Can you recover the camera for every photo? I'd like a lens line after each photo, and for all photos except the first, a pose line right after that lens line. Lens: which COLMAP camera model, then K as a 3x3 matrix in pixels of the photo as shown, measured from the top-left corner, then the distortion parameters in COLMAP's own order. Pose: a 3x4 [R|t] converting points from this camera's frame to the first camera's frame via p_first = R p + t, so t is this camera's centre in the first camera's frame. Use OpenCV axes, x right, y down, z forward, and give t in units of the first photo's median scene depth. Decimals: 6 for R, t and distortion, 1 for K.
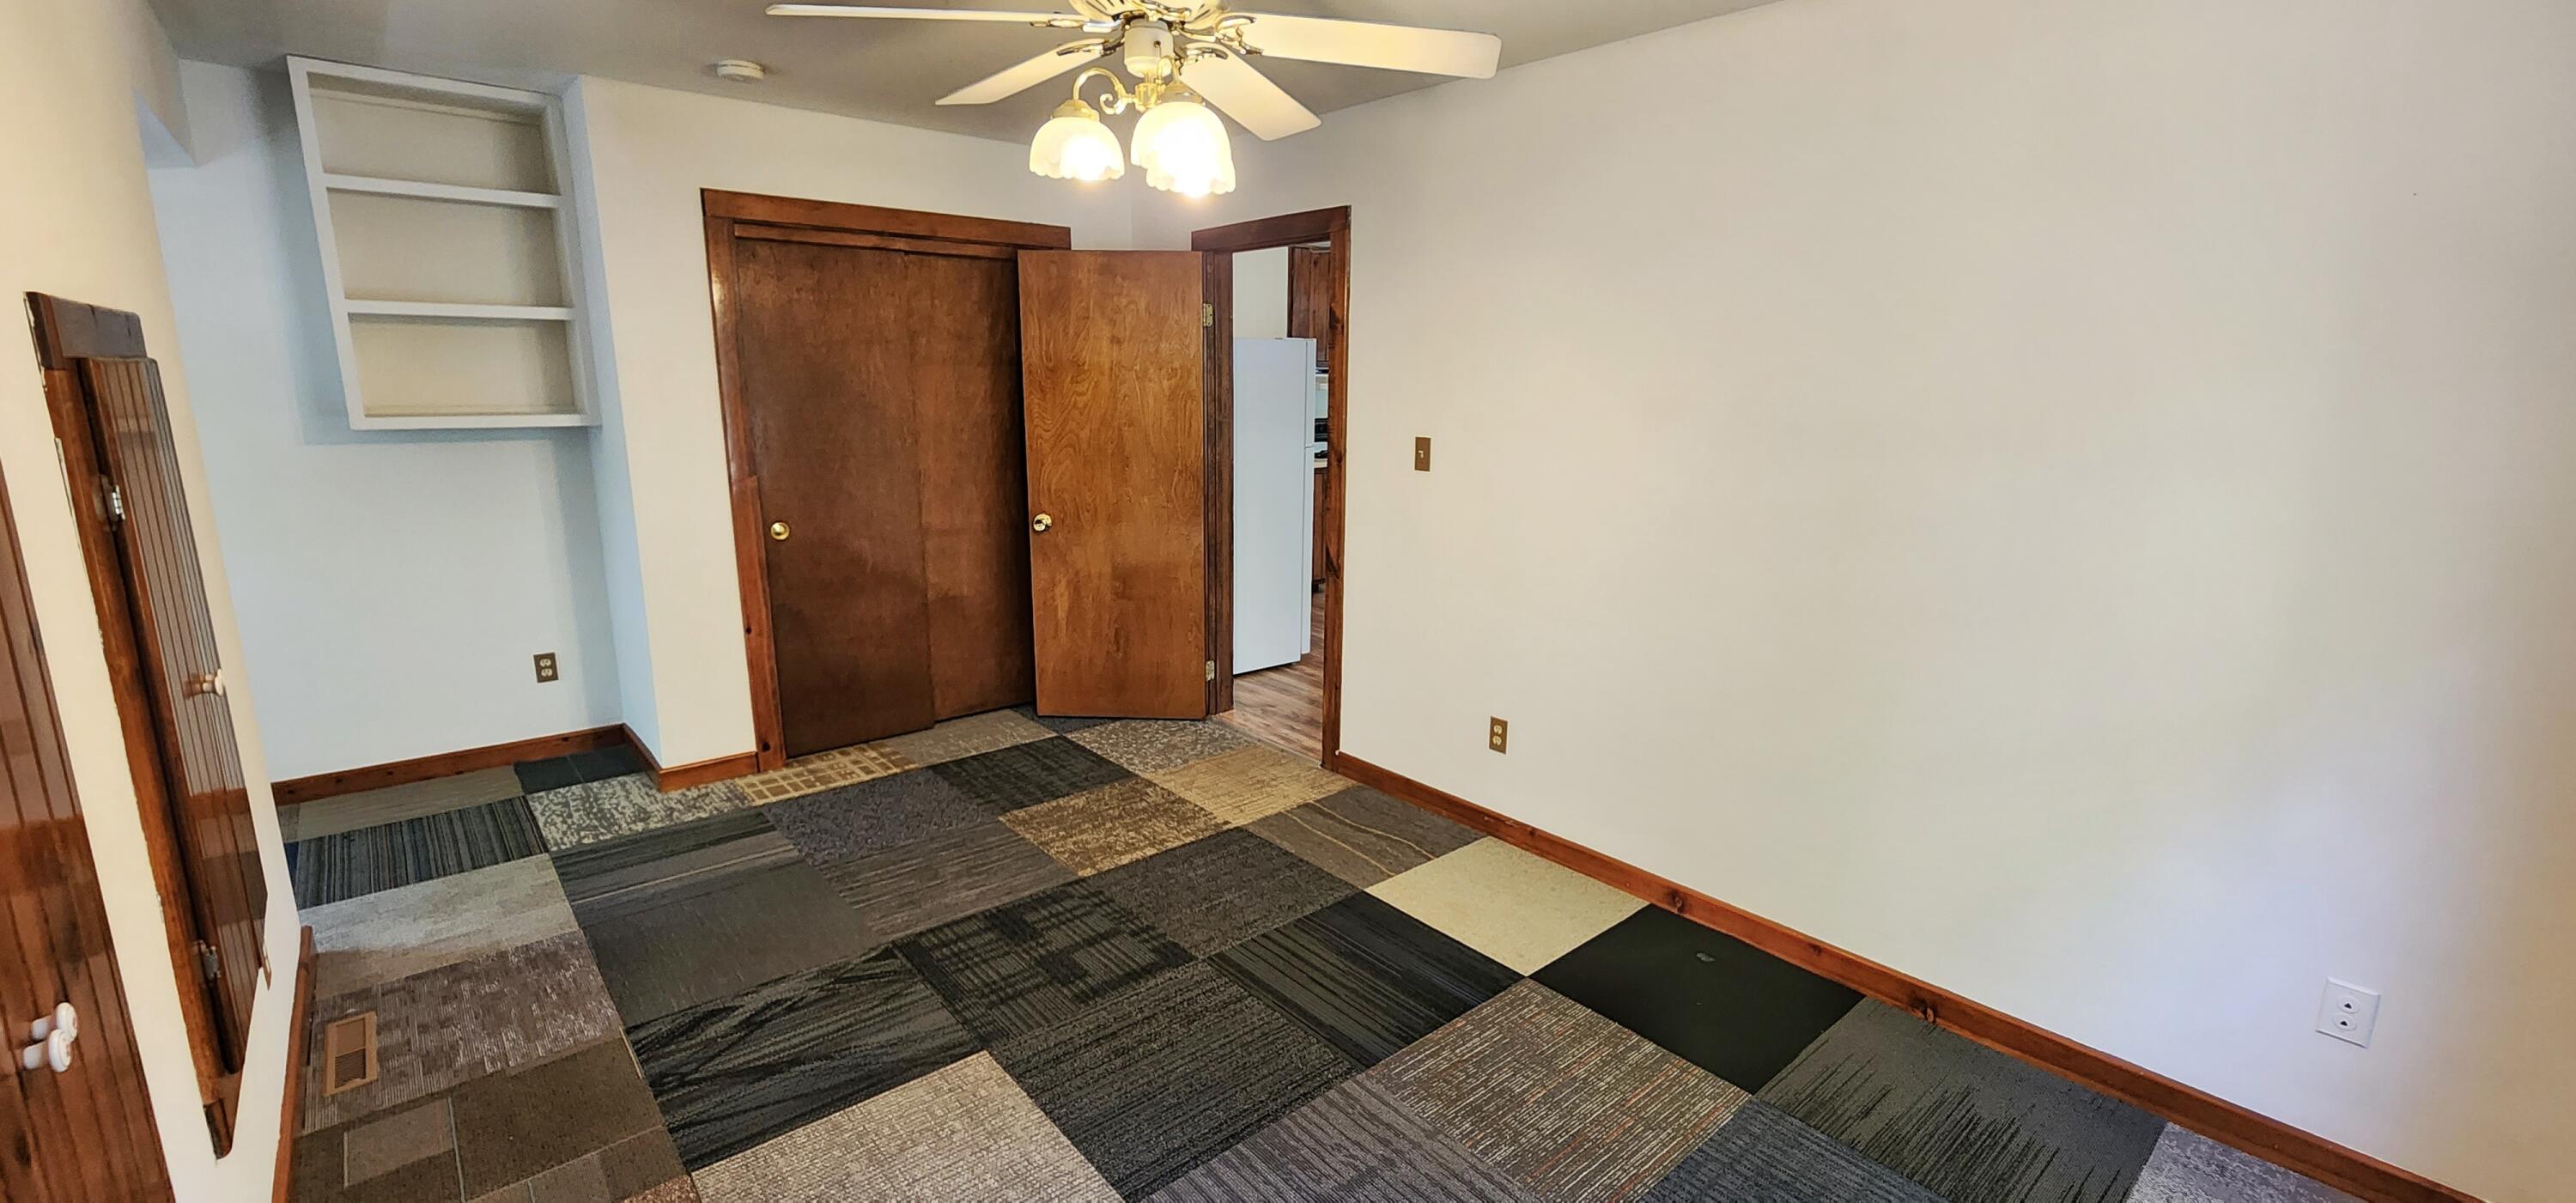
lens RADIAL K [[1060.6, 0, 1294.0], [0, 1060.6, 615.1], [0, 0, 1]] dist [-0.000145, 0.000279]
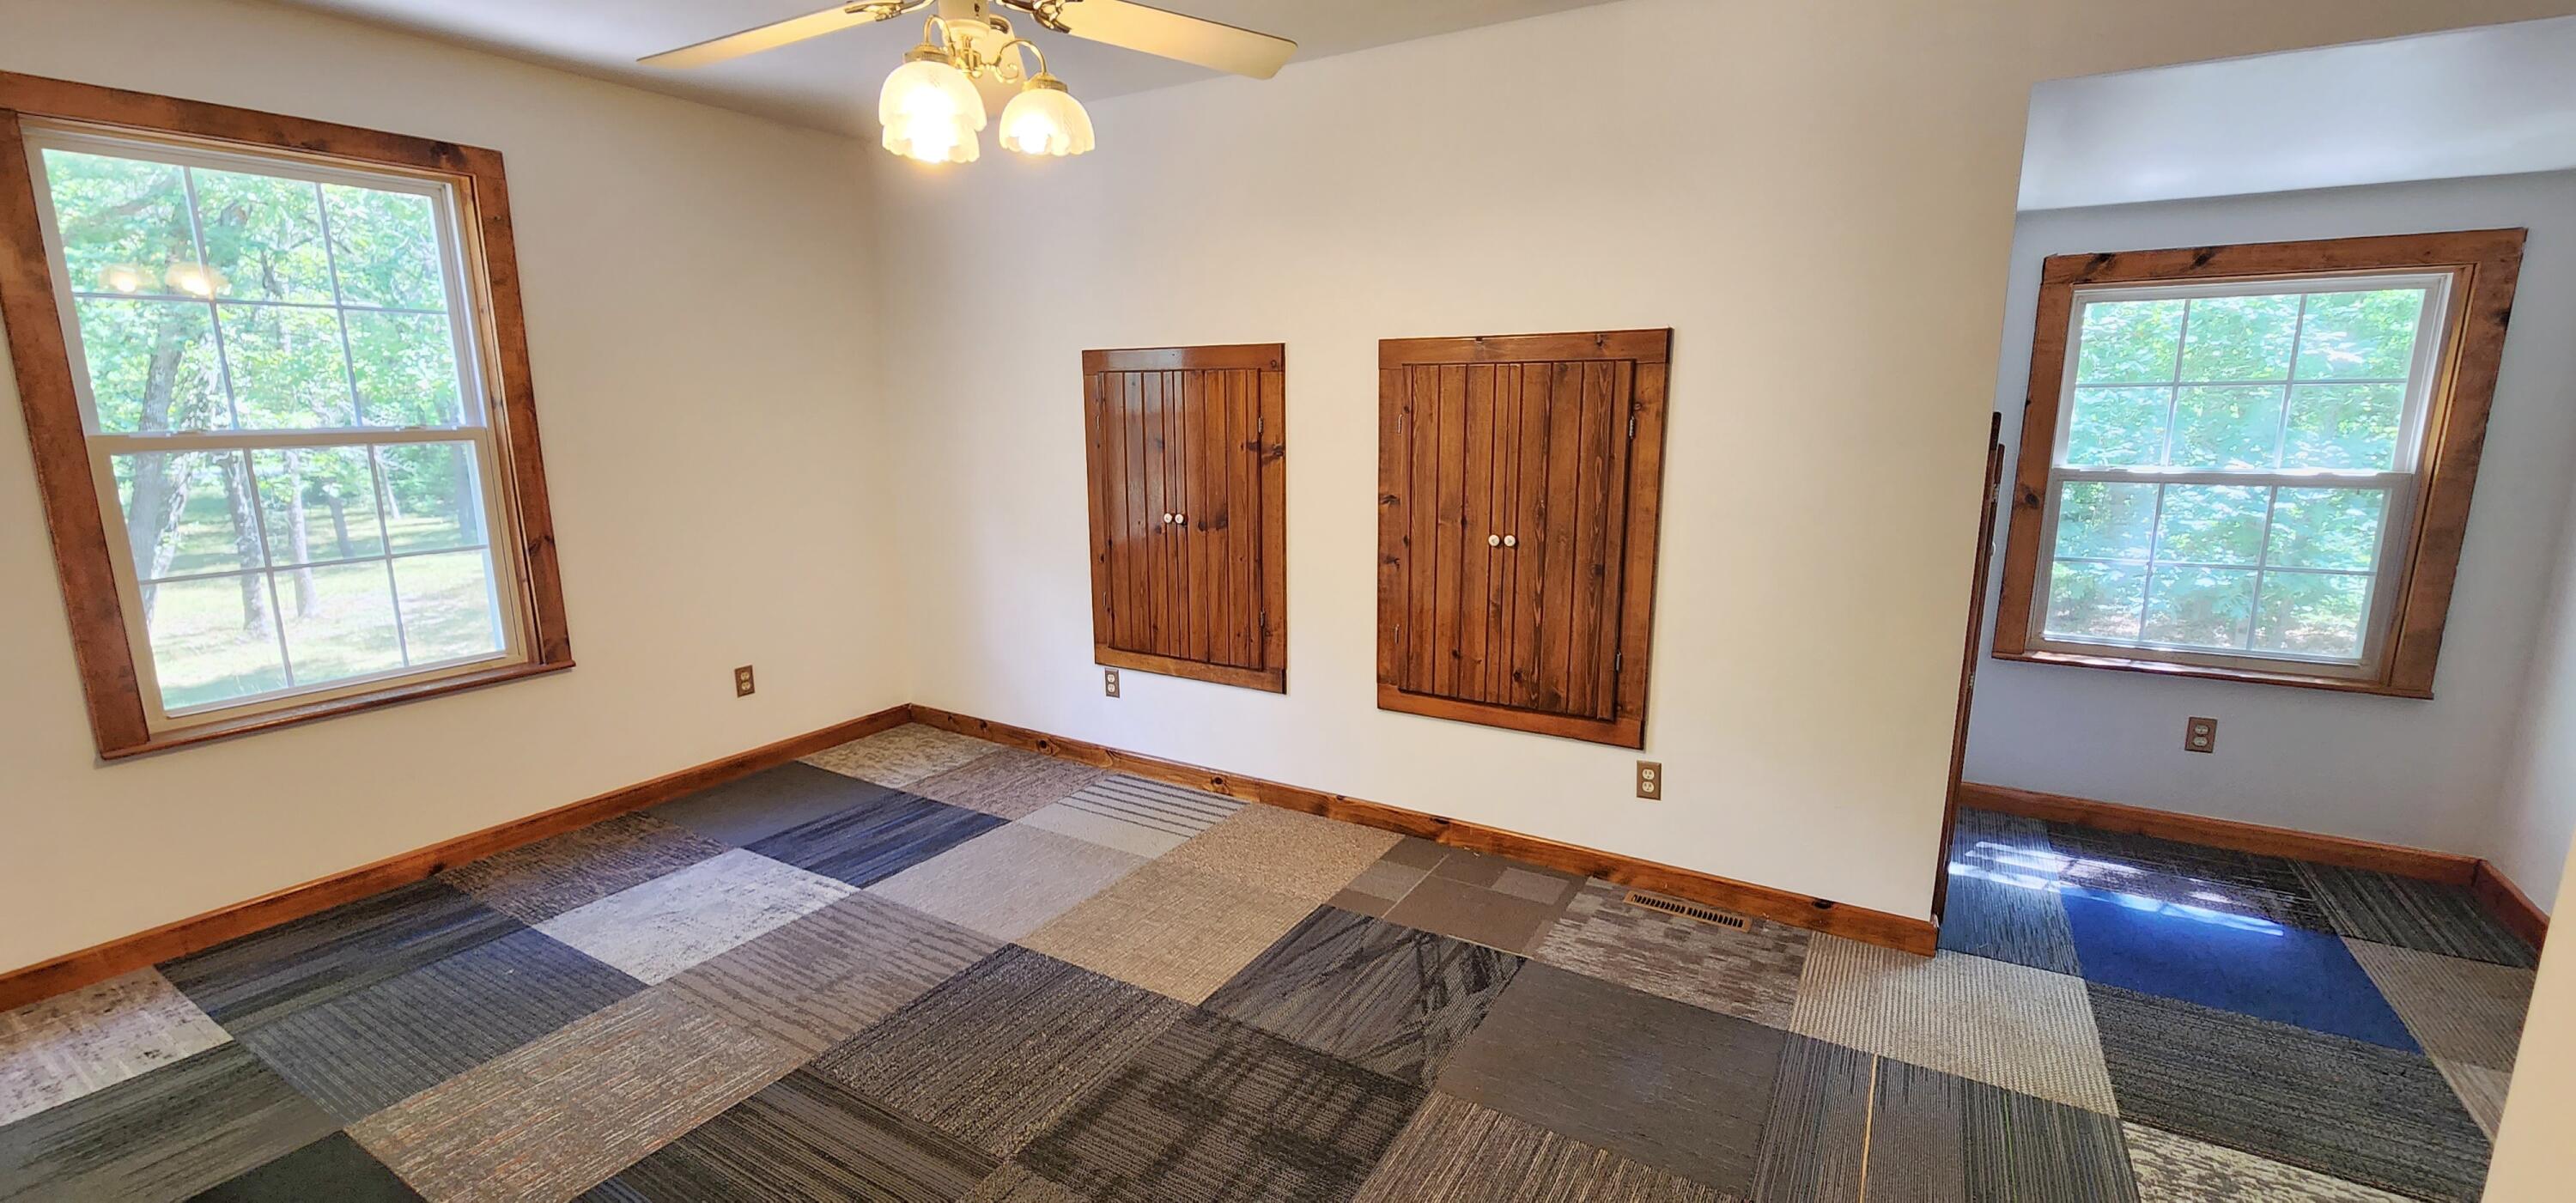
lens RADIAL K [[1060.6, 0, 1294.0], [0, 1060.6, 615.1], [0, 0, 1]] dist [-0.000145, 0.000279]
pose [[-0.949506, 0.051966, -0.309415, -0.075130], [-0.079597, 0.914026, 0.397770, -0.338134], [0.303484, 0.402313, -0.863737, 1.655717]]
